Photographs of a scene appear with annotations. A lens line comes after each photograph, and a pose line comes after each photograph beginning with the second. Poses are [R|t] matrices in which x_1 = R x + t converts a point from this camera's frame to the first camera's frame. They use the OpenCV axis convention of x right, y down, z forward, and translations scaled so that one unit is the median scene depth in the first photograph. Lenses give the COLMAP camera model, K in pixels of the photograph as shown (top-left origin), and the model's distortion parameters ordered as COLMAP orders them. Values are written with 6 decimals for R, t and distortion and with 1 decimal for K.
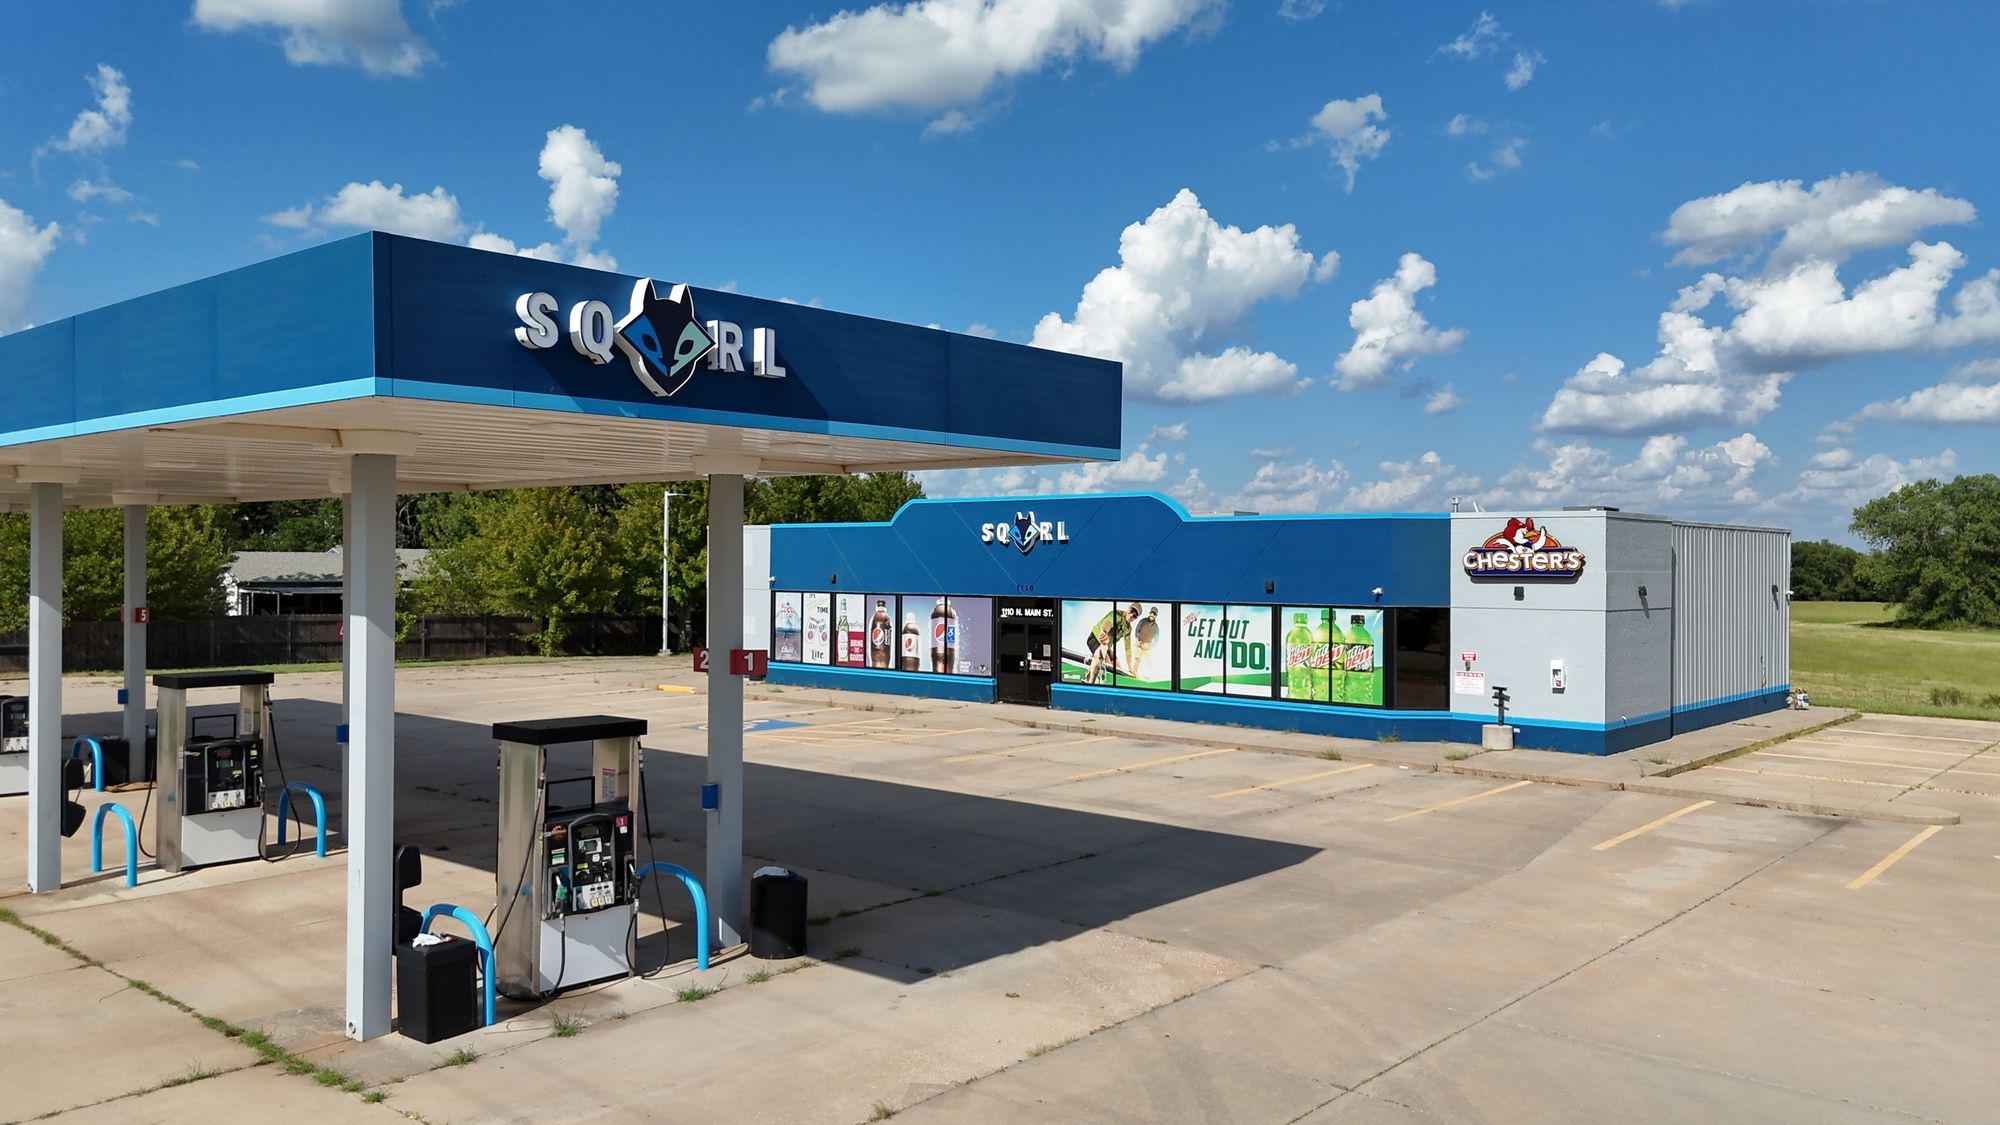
lens RADIAL K [[1480.5, 0, 1002.5], [0, 1480.5, 568.8], [0, 0, 1]] dist [0.079360, -0.087543]
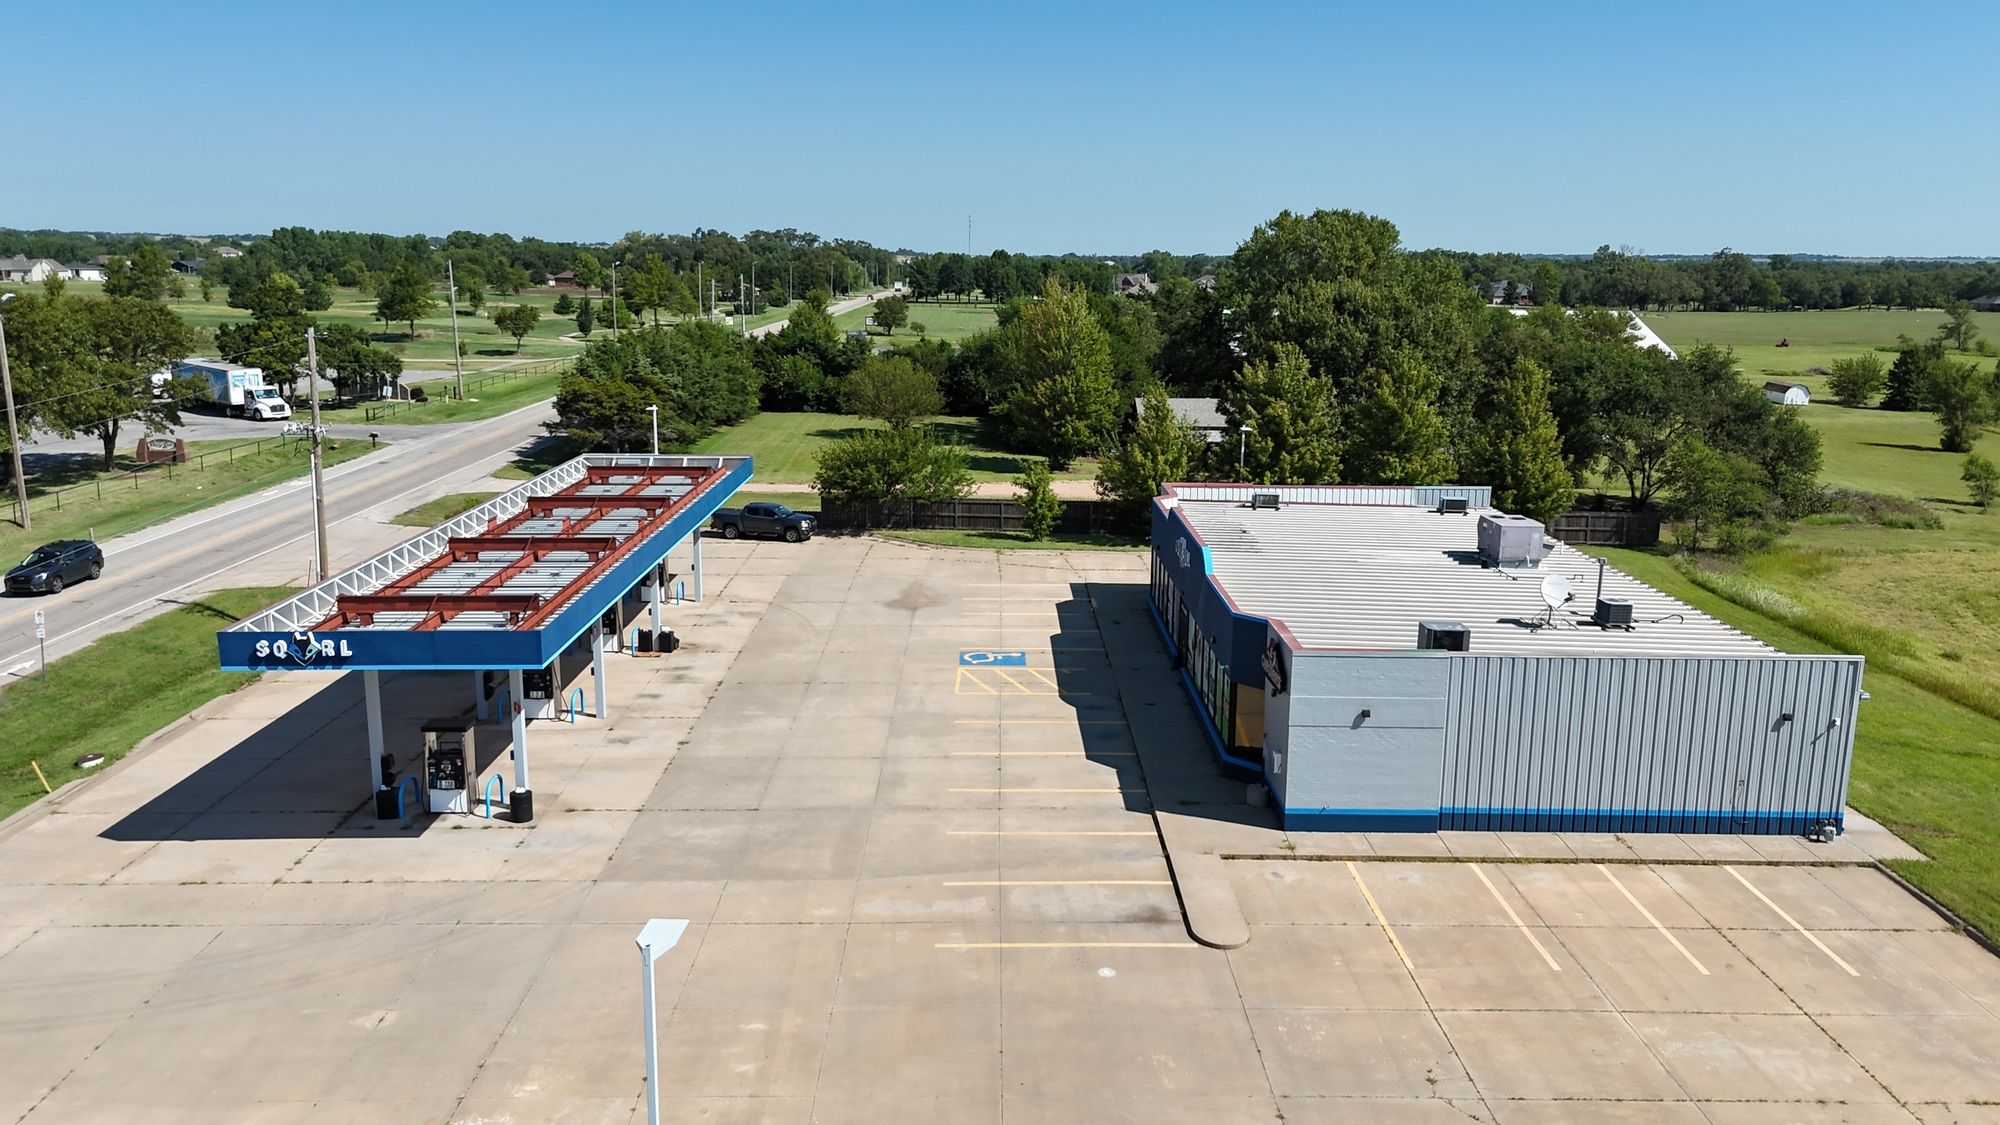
lens RADIAL K [[1480.5, 0, 1003.5], [0, 1480.5, 561.5], [0, 0, 1]] dist [0.079360, -0.087543]
pose [[0.666715, 0.150321, -0.729997, 0.969496], [-0.008917, 0.980988, 0.193861, -0.300877], [0.745260, -0.122741, 0.655380, -0.011570]]
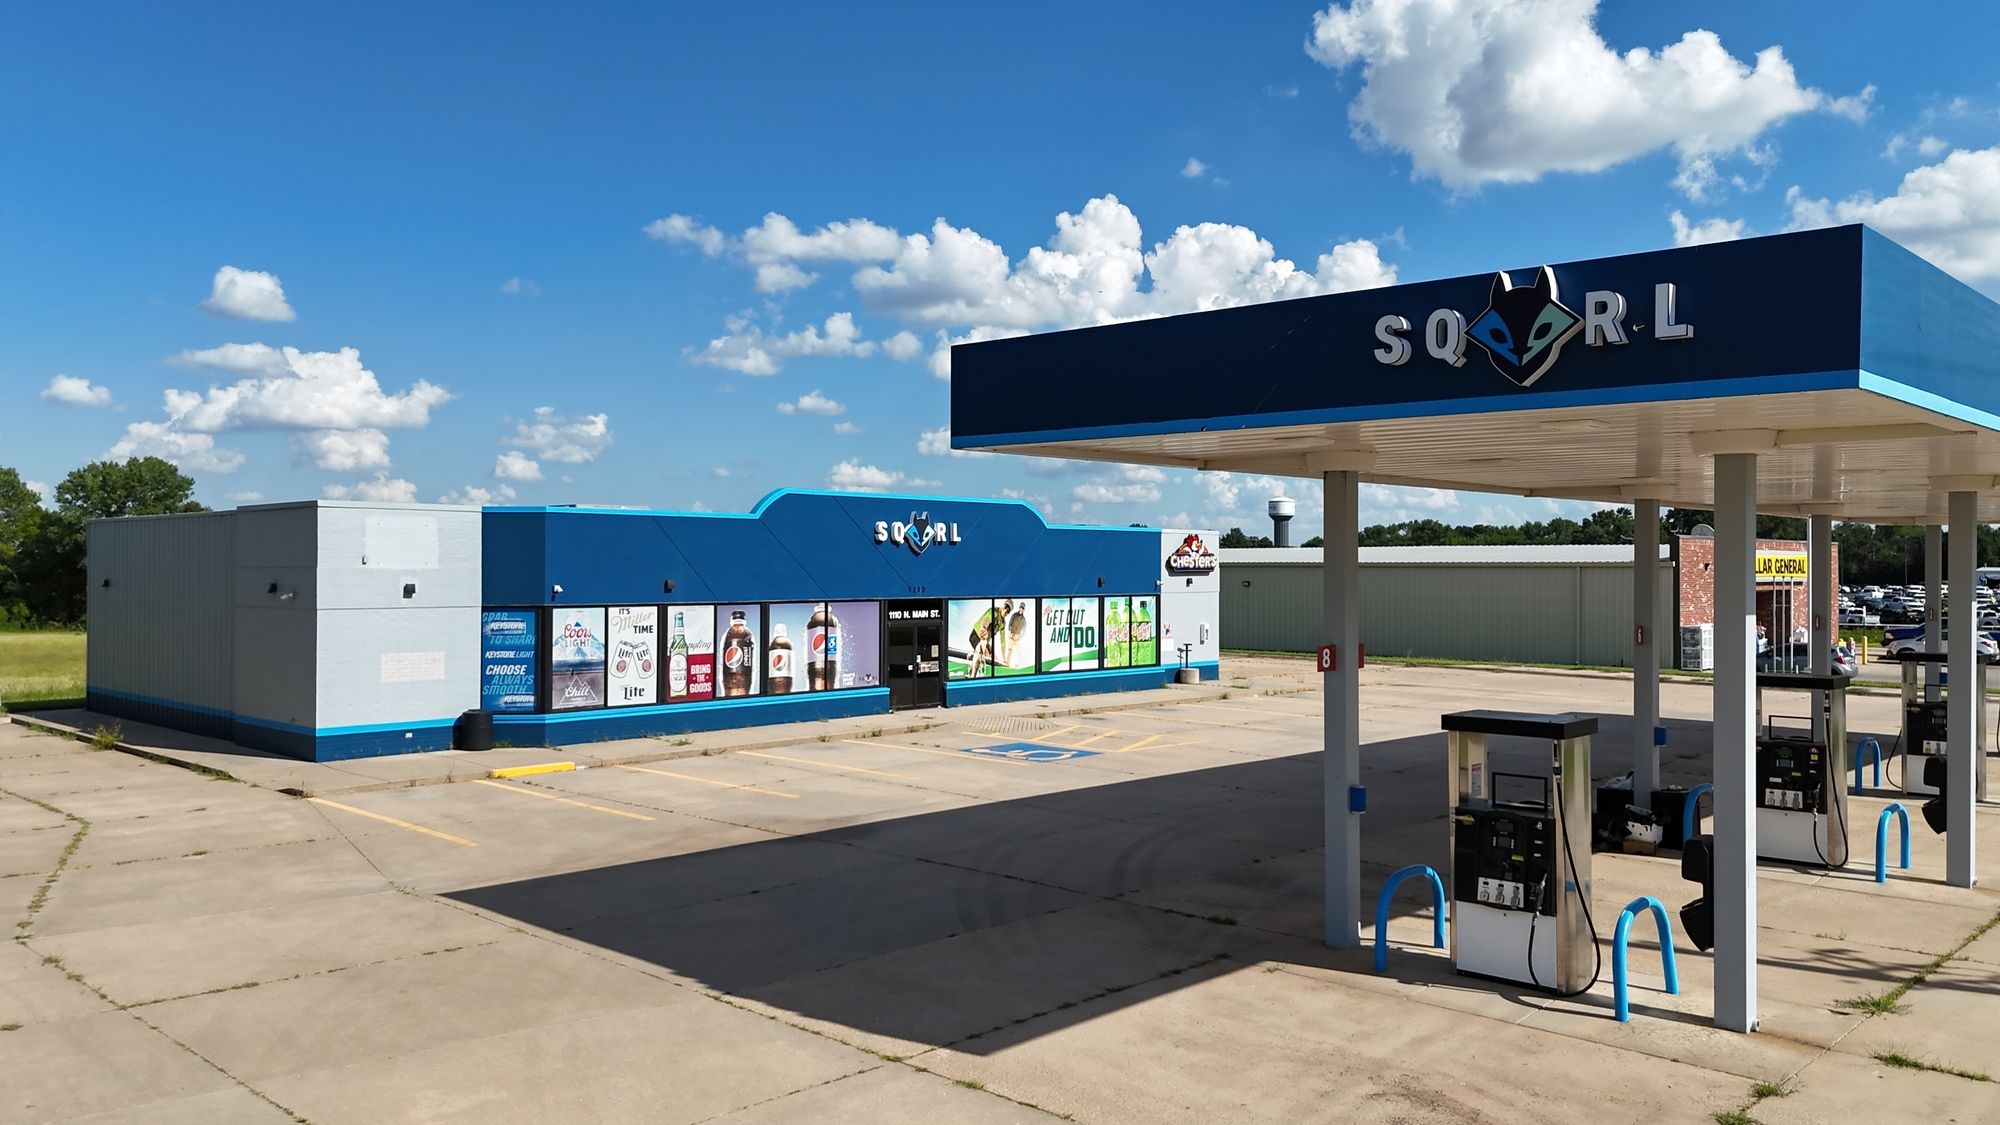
lens RADIAL K [[1480.5, 0, 1003.3], [0, 1480.5, 563.2], [0, 0, 1]] dist [0.079360, -0.087543]
pose [[0.043503, -0.004930, 0.999041, -1.039498], [0.002320, 0.999986, 0.004834, -0.009750], [-0.999051, 0.002107, 0.043514, 0.975834]]
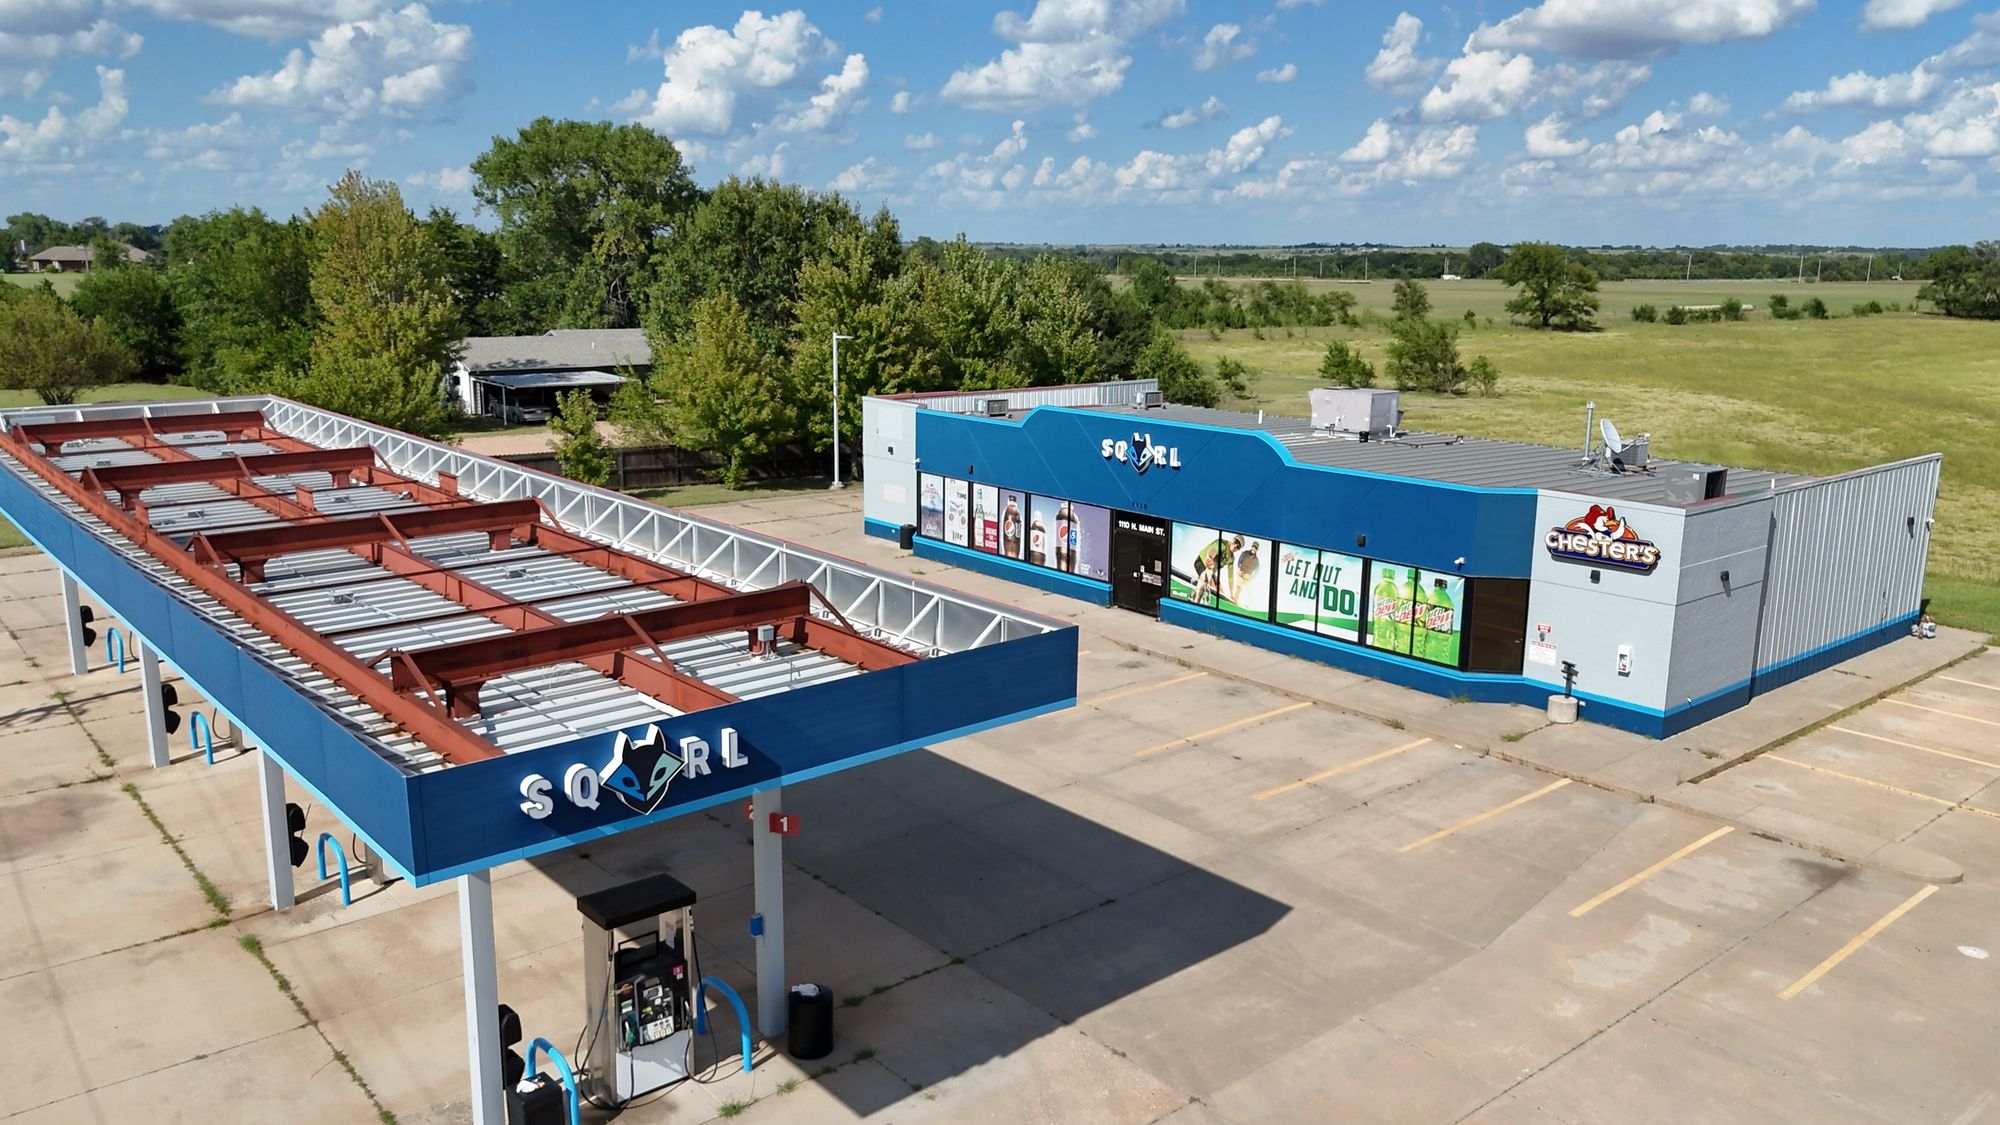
lens RADIAL K [[1480.5, 0, 1001.8], [0, 1480.5, 565.9], [0, 0, 1]] dist [0.079360, -0.087543]
pose [[0.989157, 0.033532, -0.142984, 0.076118], [-0.003787, 0.979086, 0.203413, -0.172730], [0.146815, -0.200666, 0.968596, -0.050863]]
